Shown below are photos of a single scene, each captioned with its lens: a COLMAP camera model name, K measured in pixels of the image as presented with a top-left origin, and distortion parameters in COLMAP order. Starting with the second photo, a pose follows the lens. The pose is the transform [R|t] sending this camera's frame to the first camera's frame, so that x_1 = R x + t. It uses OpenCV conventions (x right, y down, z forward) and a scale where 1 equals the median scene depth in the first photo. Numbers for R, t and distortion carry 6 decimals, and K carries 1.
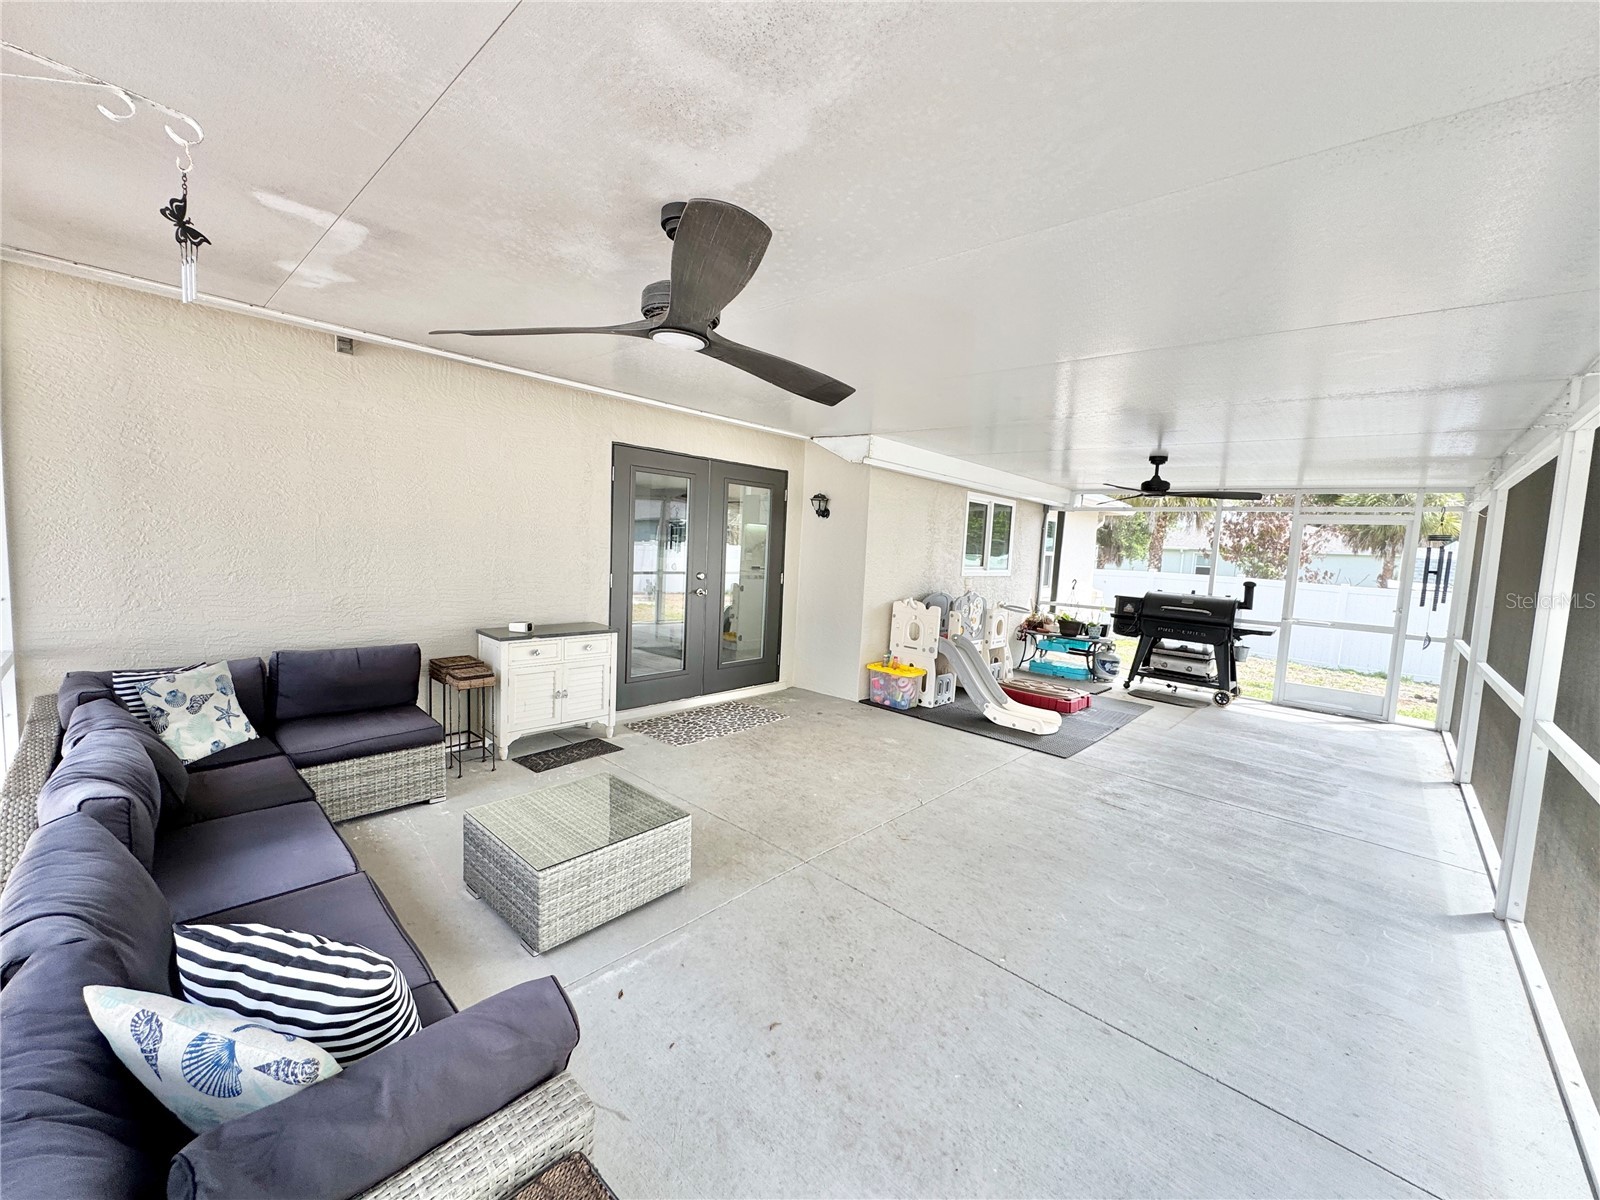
lens RADIAL K [[644.1, 0, 800.0], [0, 644.1, 600.0], [0, 0, 1]] dist [-0.003105, 0.000478]
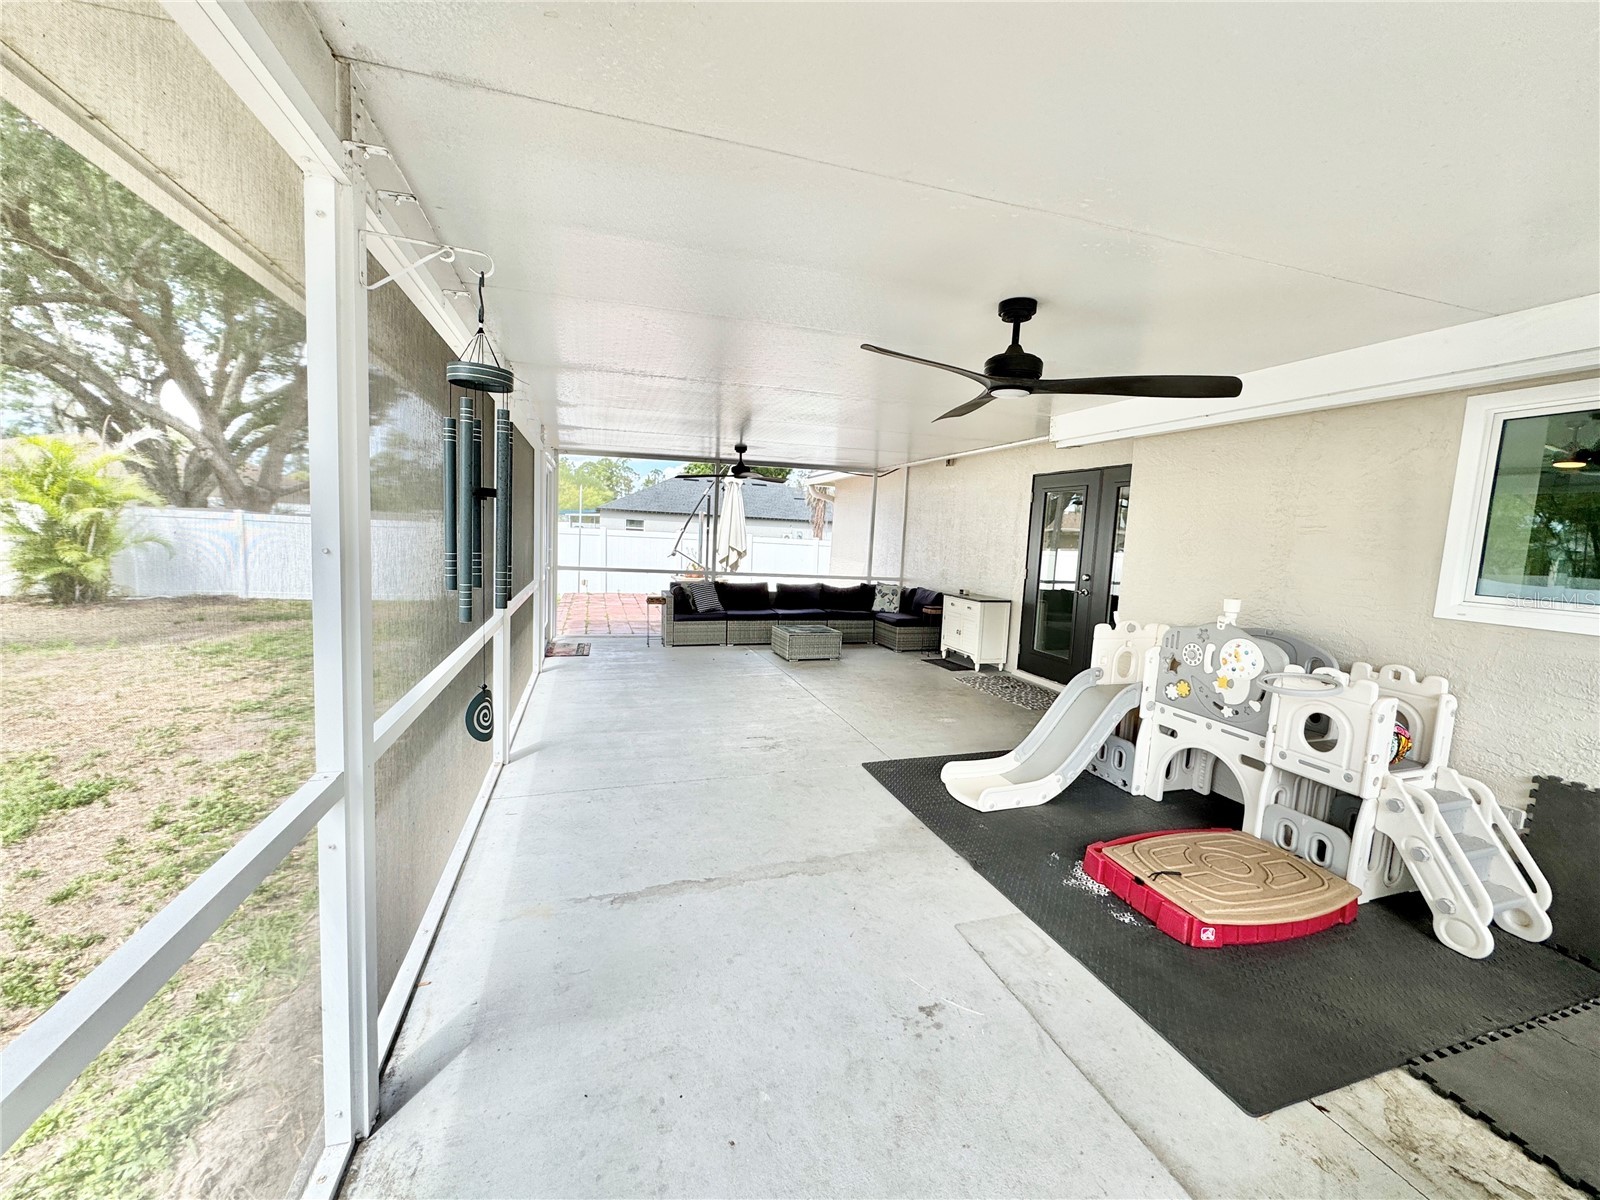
lens RADIAL K [[644.1, 0, 800.0], [0, 644.1, 600.0], [0, 0, 1]] dist [-0.003105, 0.000478]
pose [[-0.497711, 0.018196, -0.867152, 1.447461], [-0.146425, 0.983667, 0.104683, -0.060077], [0.854894, 0.179074, -0.486918, 1.580572]]
